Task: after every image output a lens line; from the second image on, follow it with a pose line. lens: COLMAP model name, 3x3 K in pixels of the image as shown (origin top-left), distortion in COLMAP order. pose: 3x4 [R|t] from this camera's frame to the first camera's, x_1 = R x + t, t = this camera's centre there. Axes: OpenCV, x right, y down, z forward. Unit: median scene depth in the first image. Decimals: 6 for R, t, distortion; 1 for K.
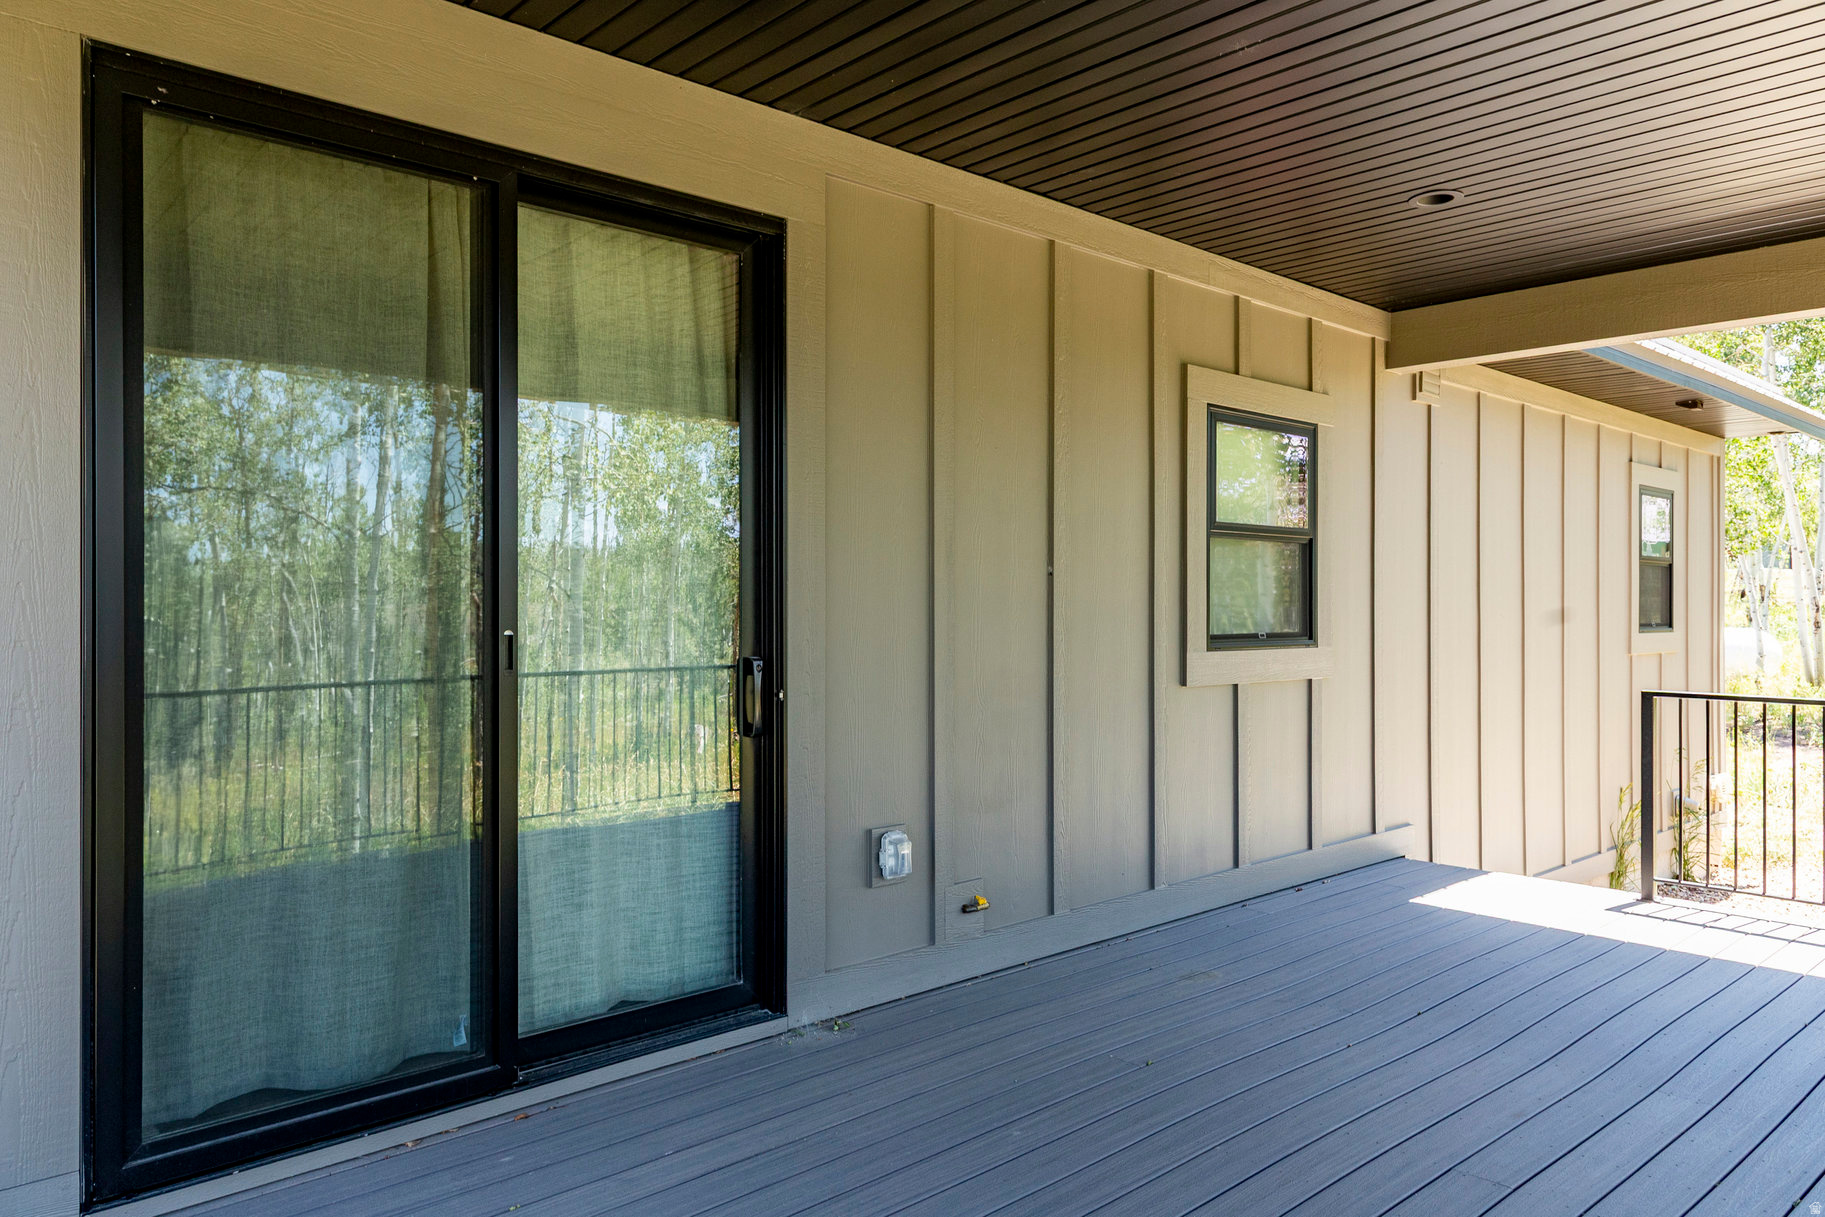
lens RADIAL K [[1250.2, 0, 912.5], [0, 1250.2, 608.5], [0, 0, 1]] dist [-0.001190, 0.001176]
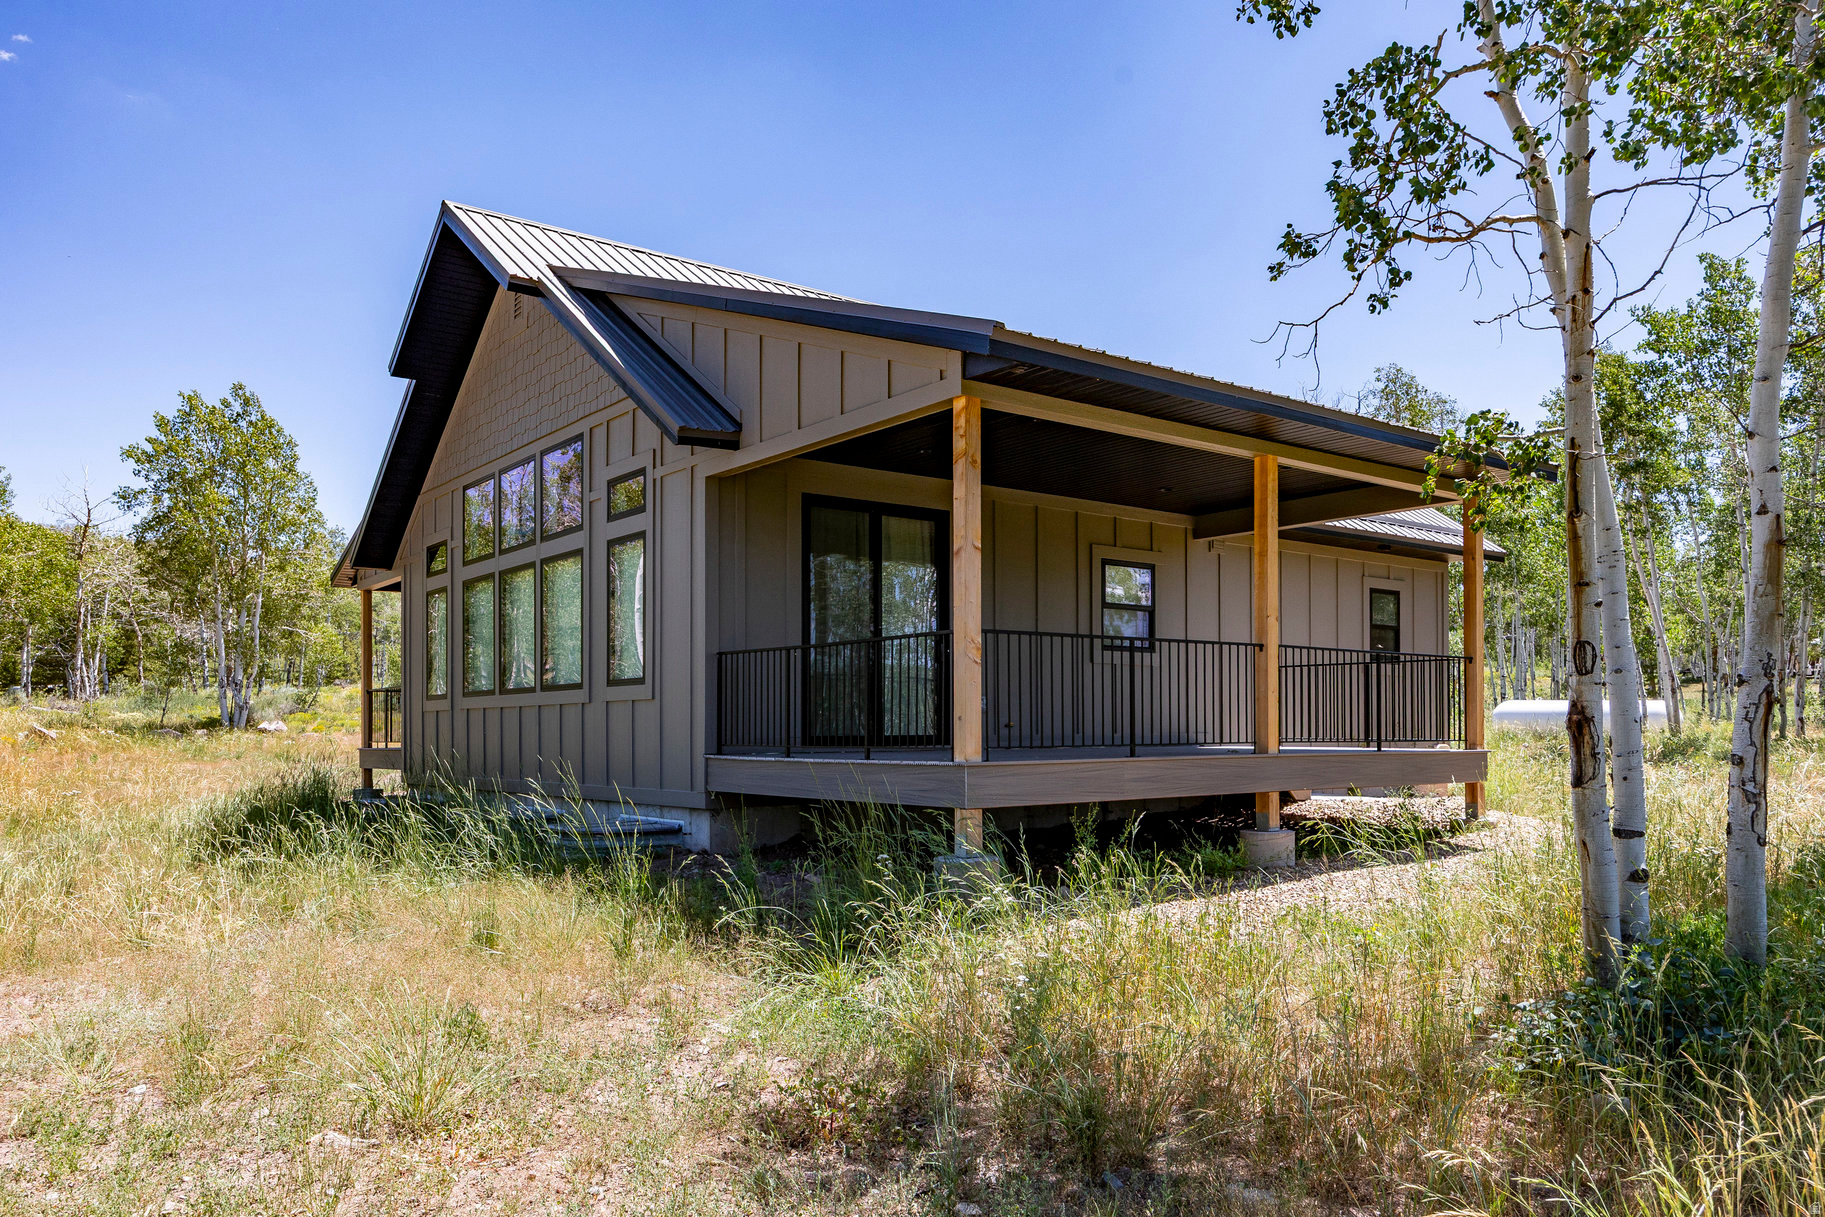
lens RADIAL K [[1283.2, 0, 912.5], [0, 1283.2, 608.5], [0, 0, 1]] dist [0.000394, -0.000010]
pose [[0.998108, -0.004417, -0.061319, 0.002072], [-0.001884, 0.994750, -0.102321, 0.215375], [0.061449, 0.102243, 0.992860, -1.657770]]
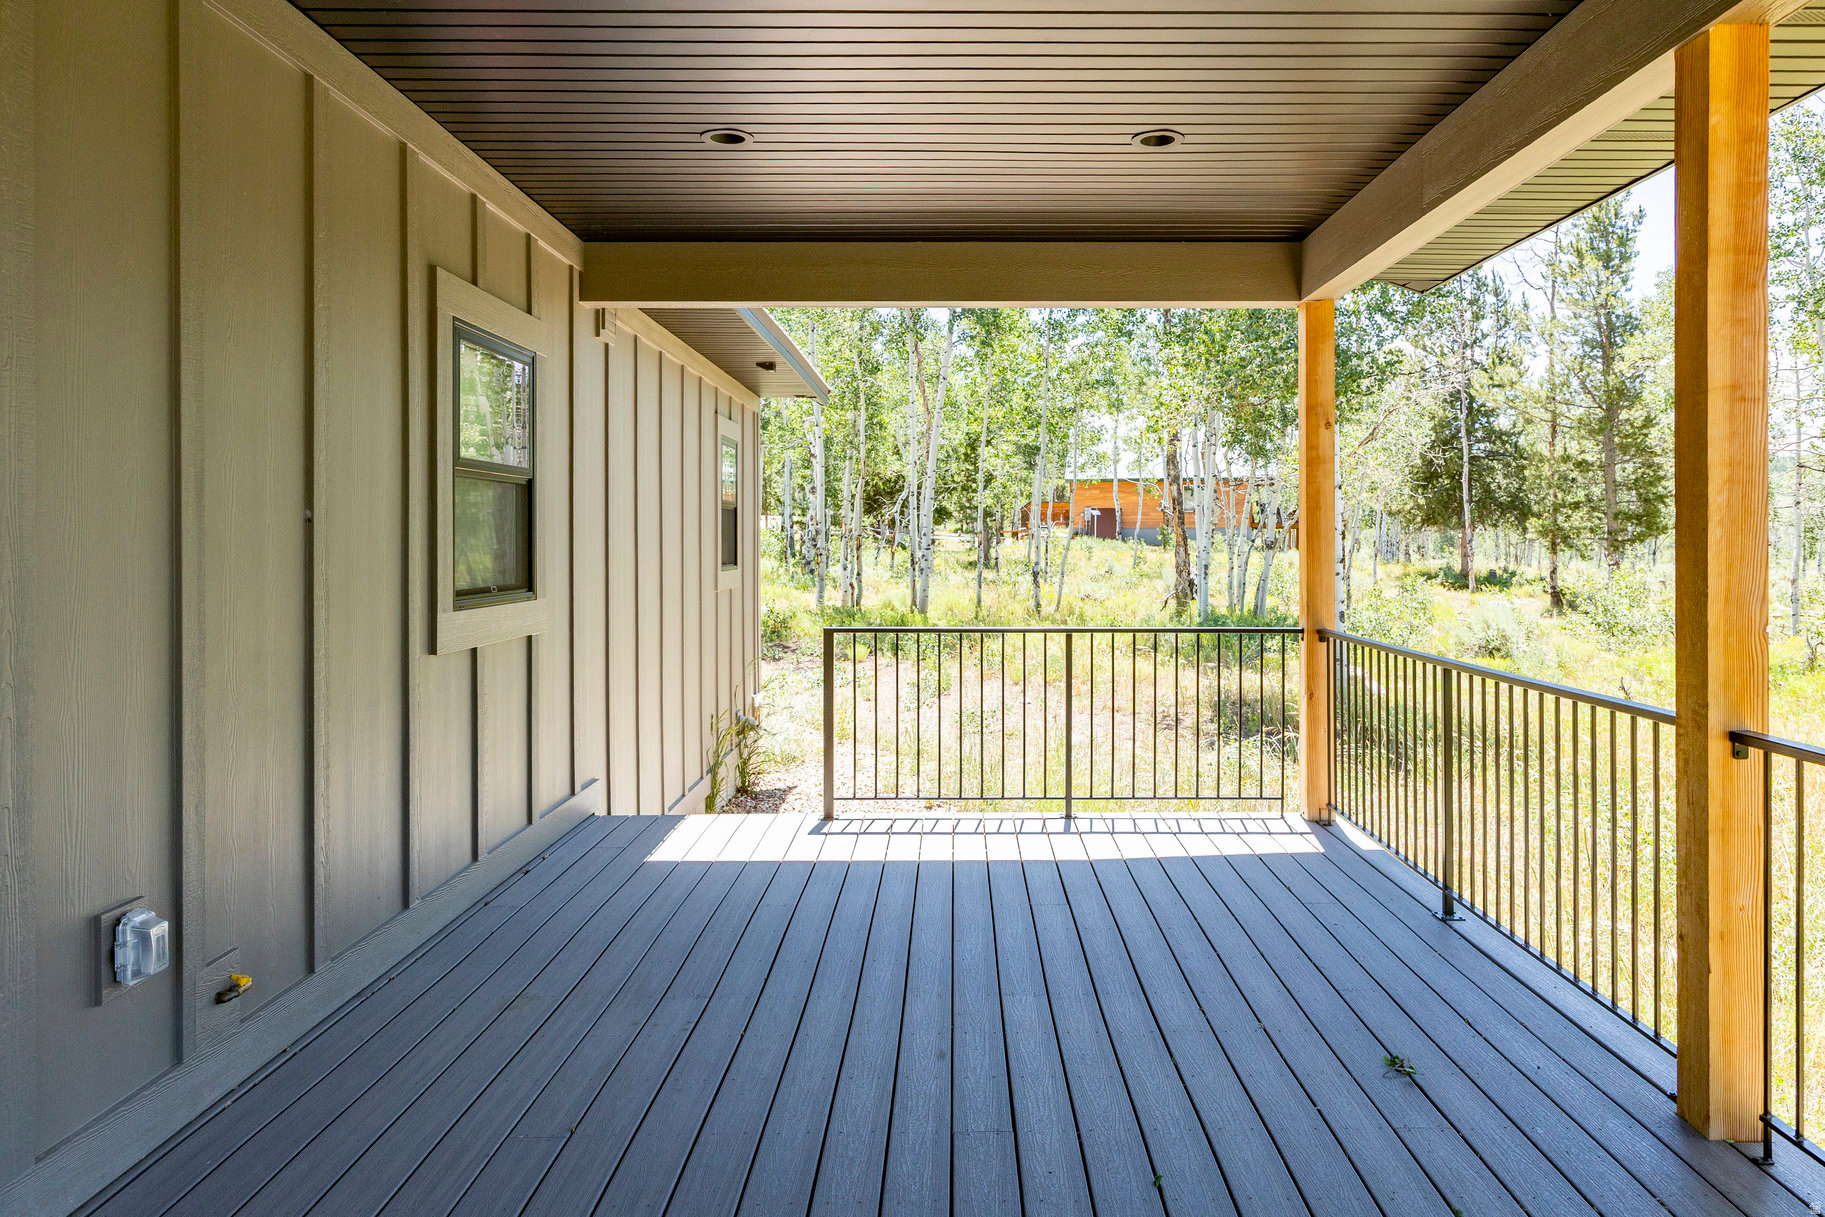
lens RADIAL K [[1283.2, 0, 917.5], [0, 1283.2, 541.1], [0, 0, 1]] dist [0.049638, -0.001903]
pose [[0.690119, -0.005380, 0.723675, -0.178068], [0.006453, 0.999978, 0.001281, -0.011724], [-0.723667, 0.003786, 0.690139, 0.170374]]
